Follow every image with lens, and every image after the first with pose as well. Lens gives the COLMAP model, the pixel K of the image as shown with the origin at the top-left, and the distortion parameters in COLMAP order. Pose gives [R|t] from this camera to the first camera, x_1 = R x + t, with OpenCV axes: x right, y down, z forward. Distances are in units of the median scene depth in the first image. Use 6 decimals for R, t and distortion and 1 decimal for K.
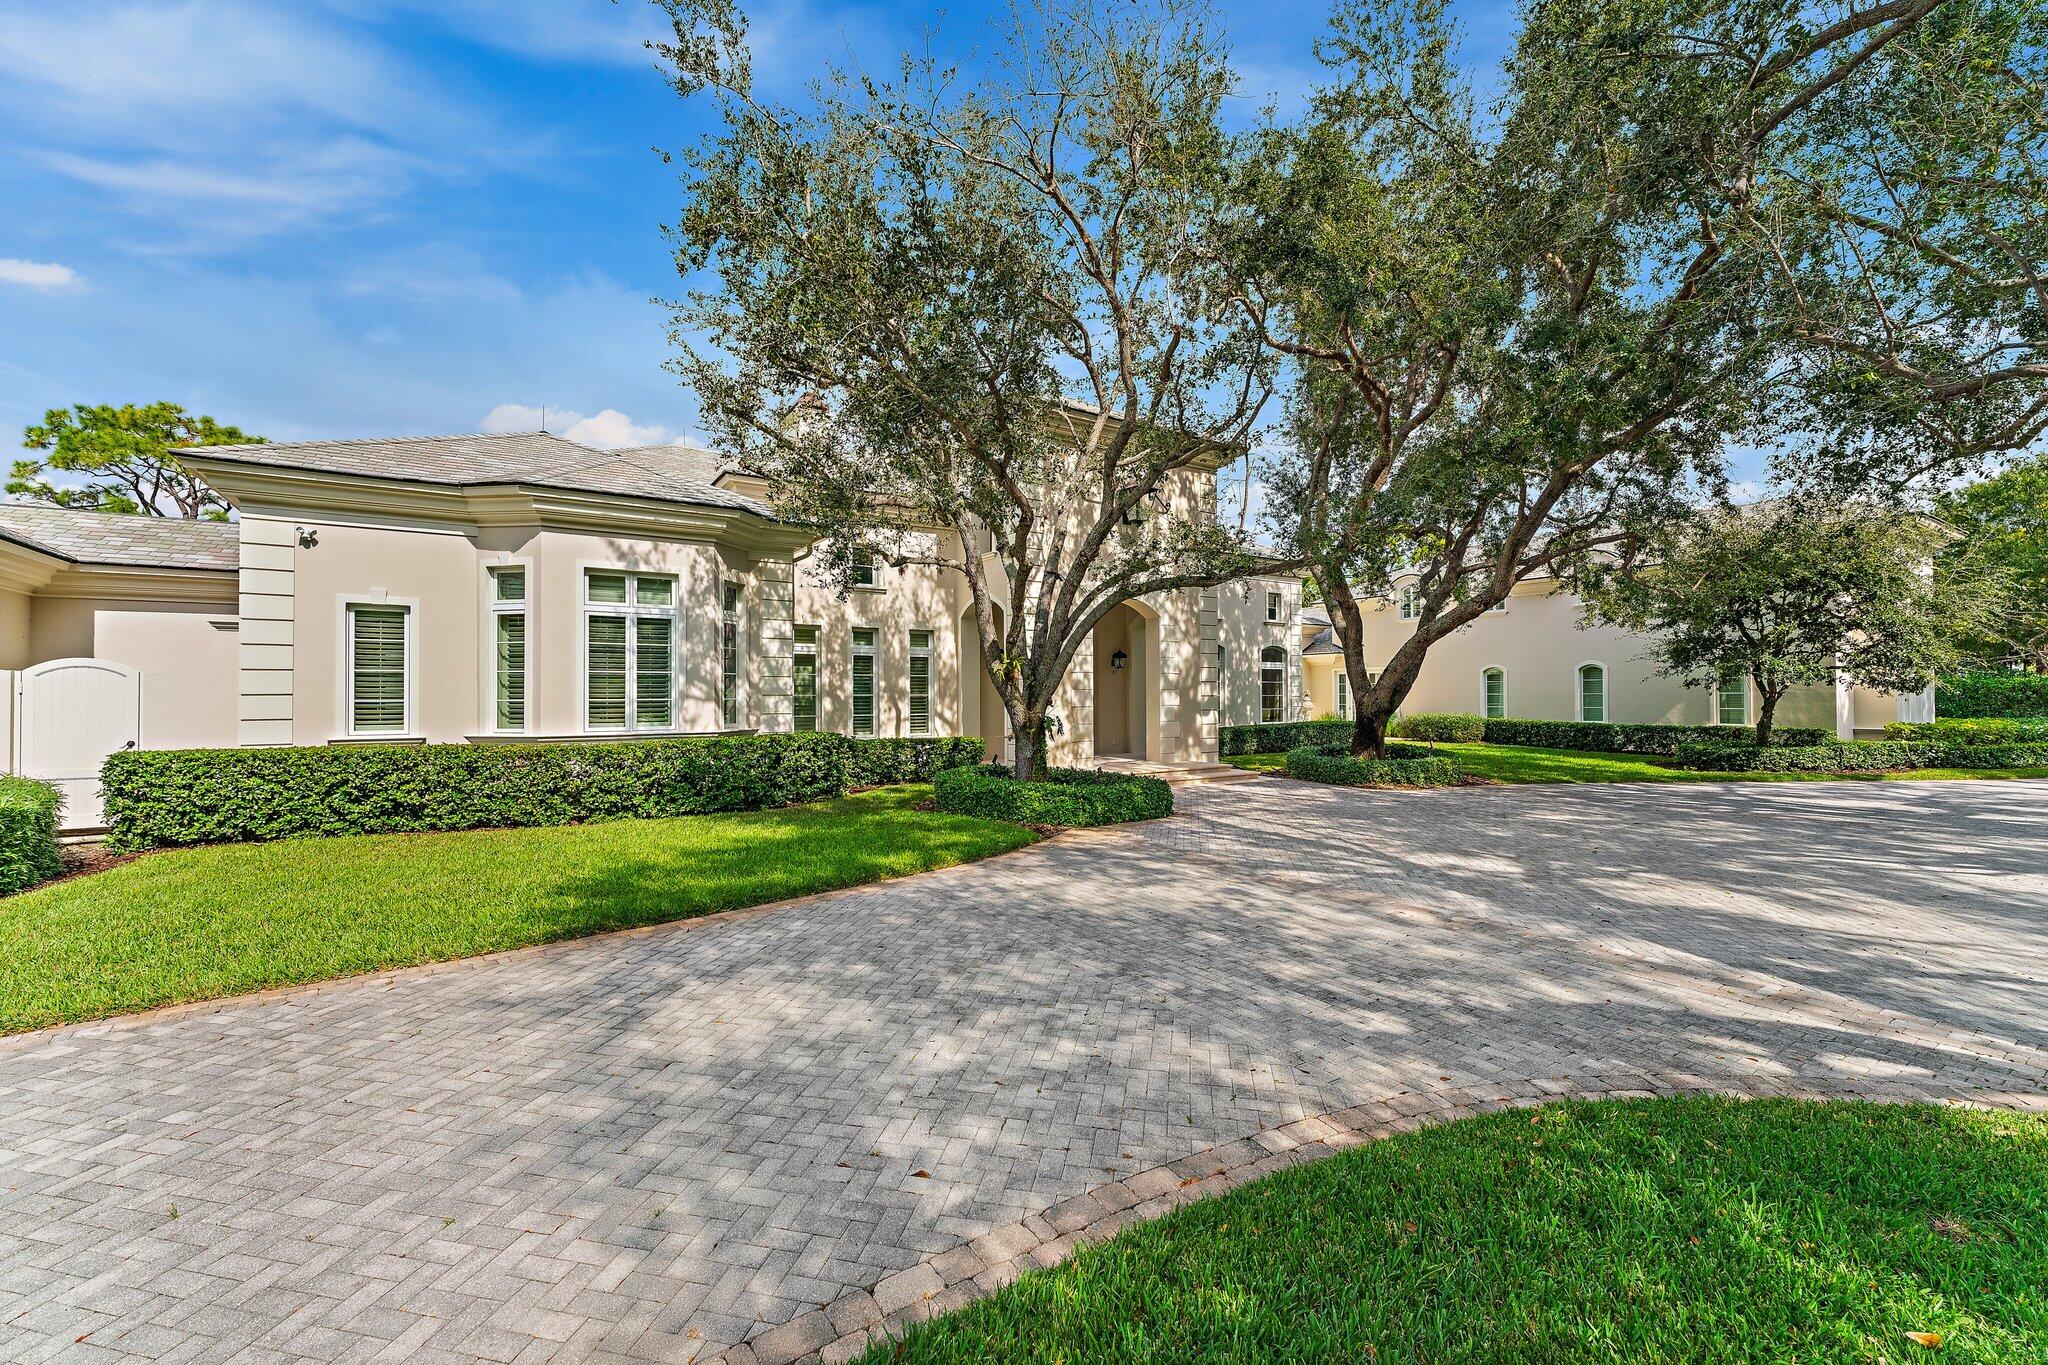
lens RADIAL K [[815.3, 0, 1024.0], [0, 815.3, 682.5], [0, 0, 1]] dist [-0.000812, -0.000159]
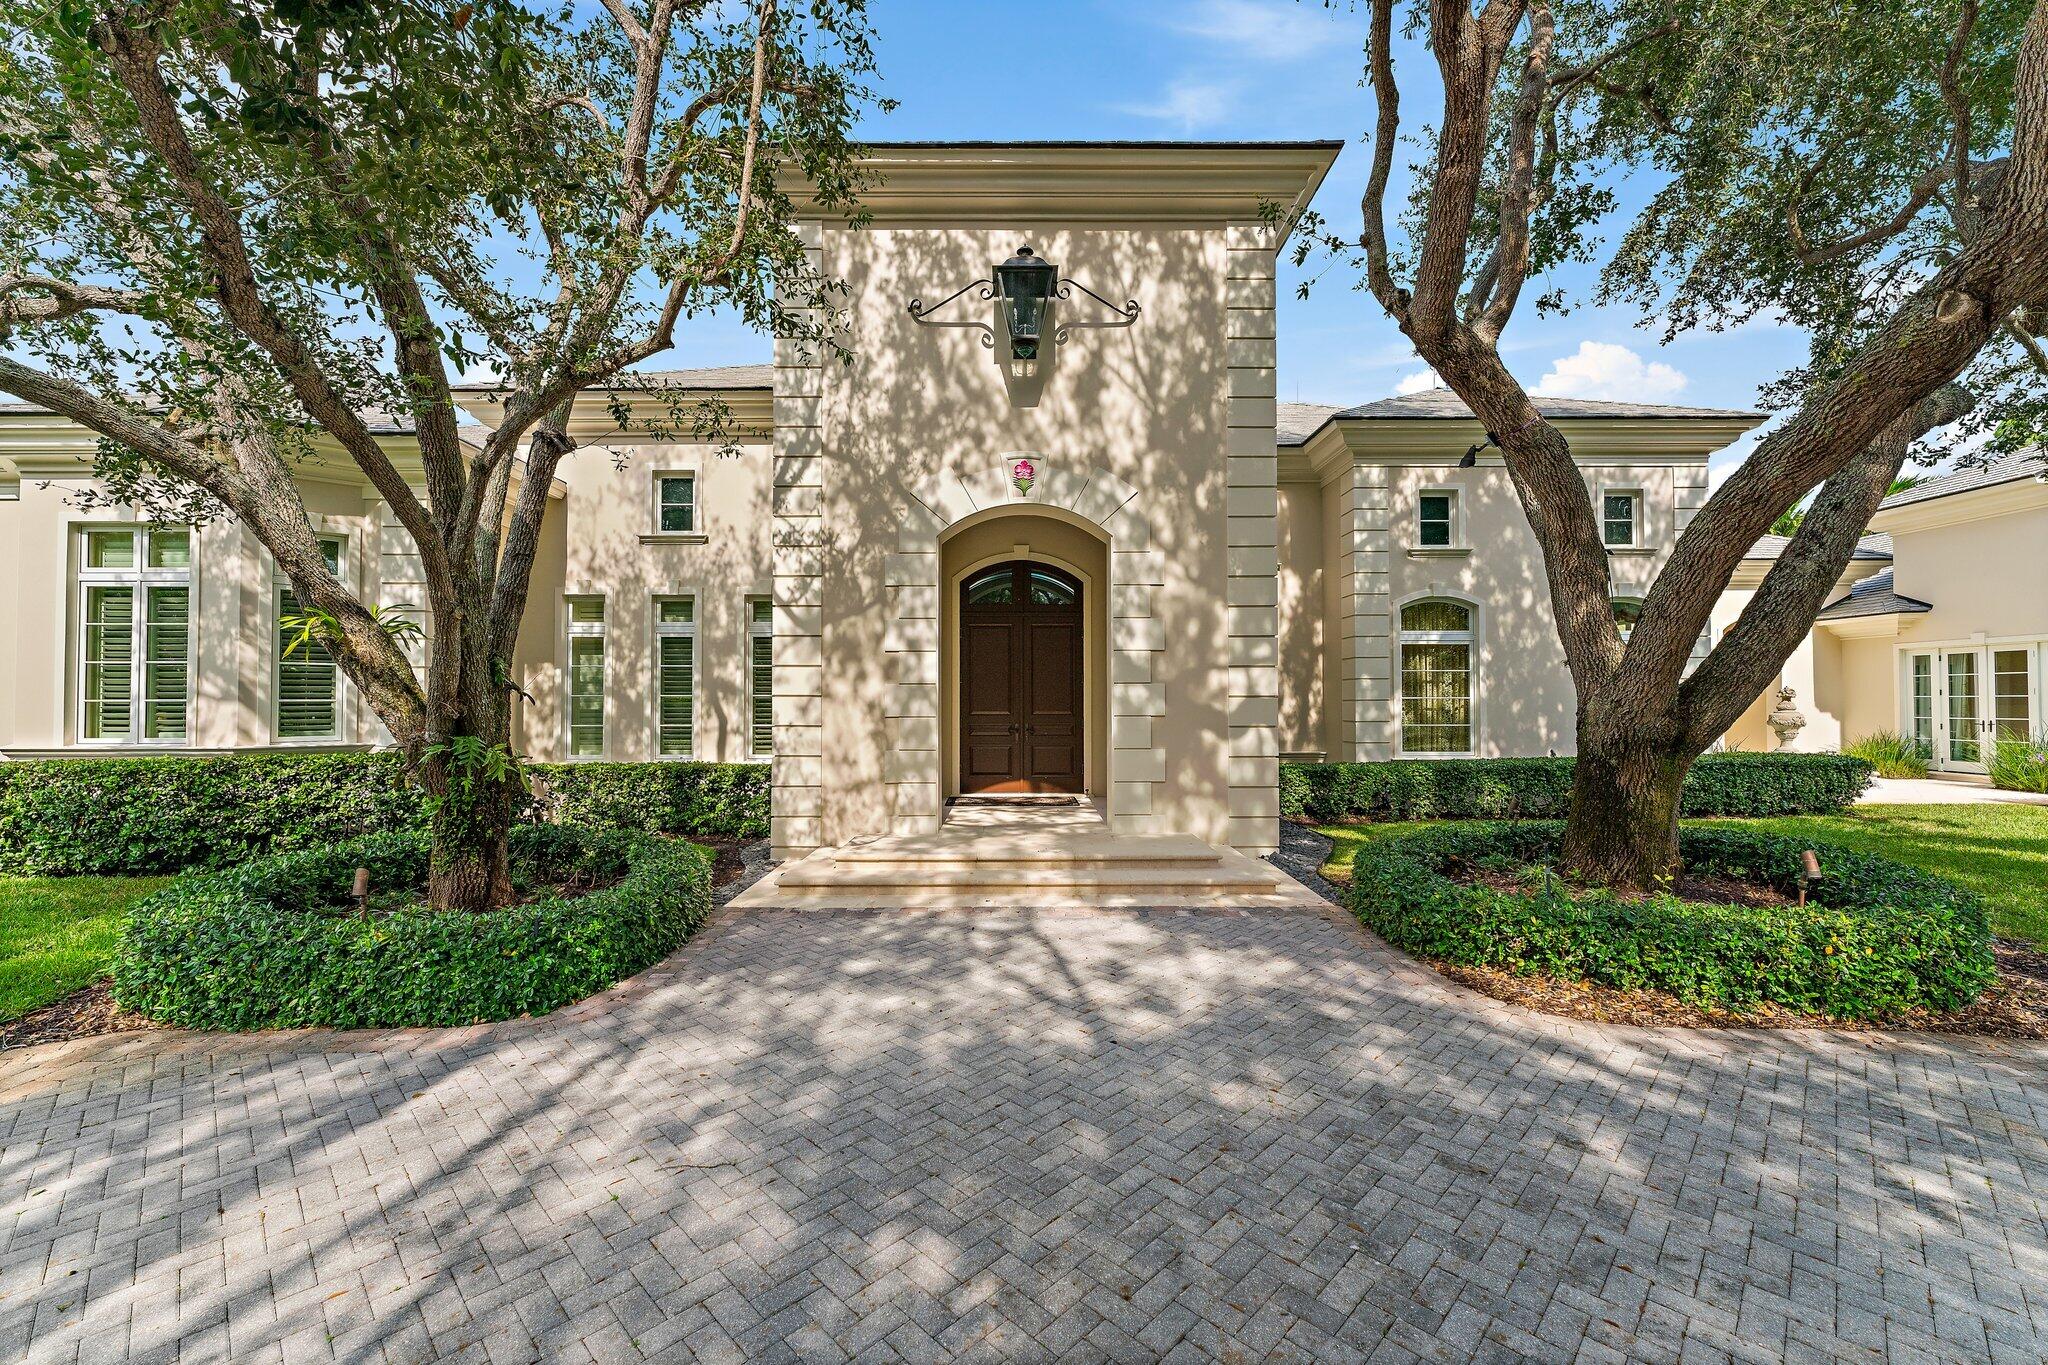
lens RADIAL K [[815.3, 0, 1024.0], [0, 815.3, 682.5], [0, 0, 1]] dist [-0.000812, -0.000159]
pose [[0.839766, -0.014266, -0.542761, 0.424385], [0.011648, 0.999898, -0.008259, 0.015507], [0.542823, 0.000614, 0.839847, 0.605349]]
